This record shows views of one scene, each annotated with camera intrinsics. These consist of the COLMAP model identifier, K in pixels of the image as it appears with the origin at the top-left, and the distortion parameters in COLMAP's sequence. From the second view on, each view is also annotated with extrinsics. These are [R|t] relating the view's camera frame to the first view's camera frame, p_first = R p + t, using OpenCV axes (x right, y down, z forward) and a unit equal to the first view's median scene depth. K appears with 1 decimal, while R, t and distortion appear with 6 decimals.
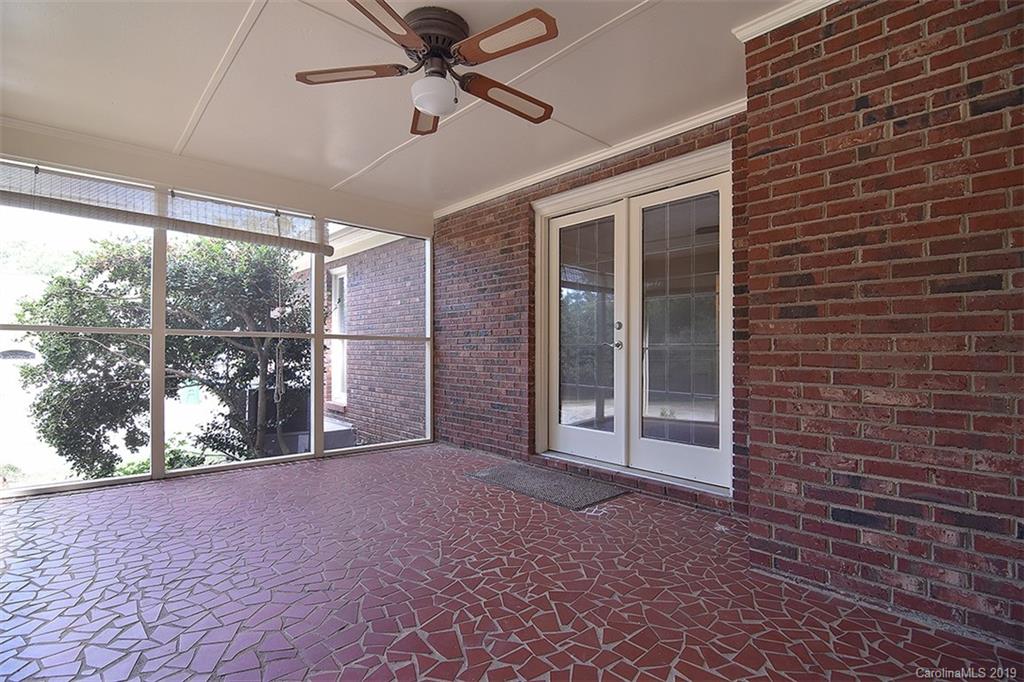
lens RADIAL K [[494.6, 0, 512.8], [0, 494.6, 345.8], [0, 0, 1]] dist [-0.024915, -0.000398]
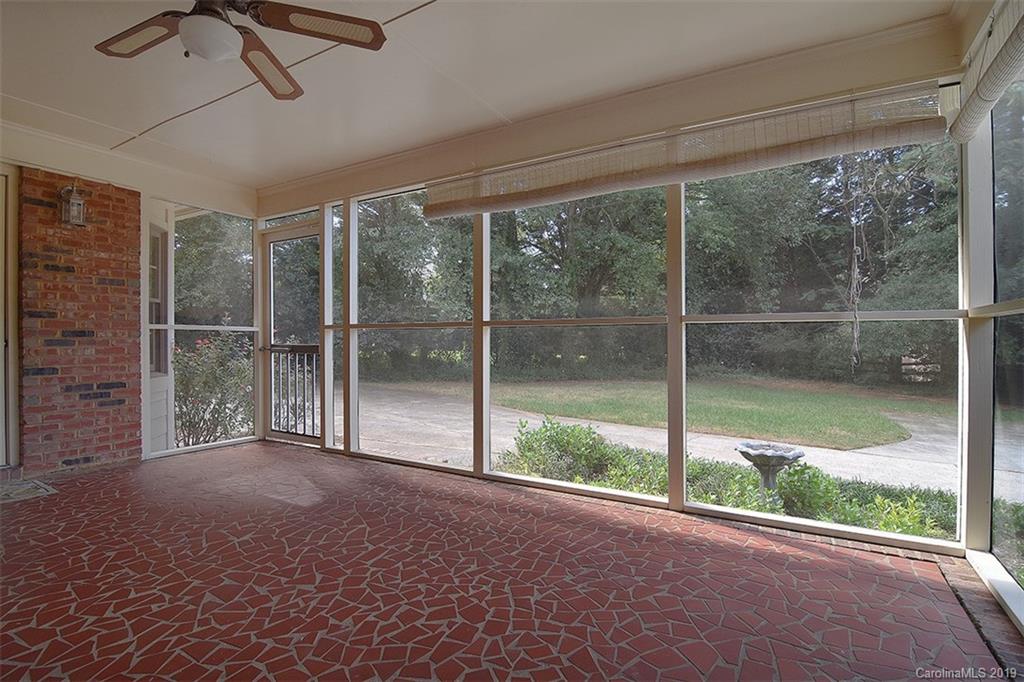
lens RADIAL K [[494.6, 0, 511.2], [0, 494.6, 343.6], [0, 0, 1]] dist [-0.024915, -0.000398]
pose [[-0.953778, -0.004406, -0.300481, -0.410511], [-0.000482, 0.999914, -0.013133, 0.029320], [0.300513, -0.012381, -0.953697, 2.030571]]
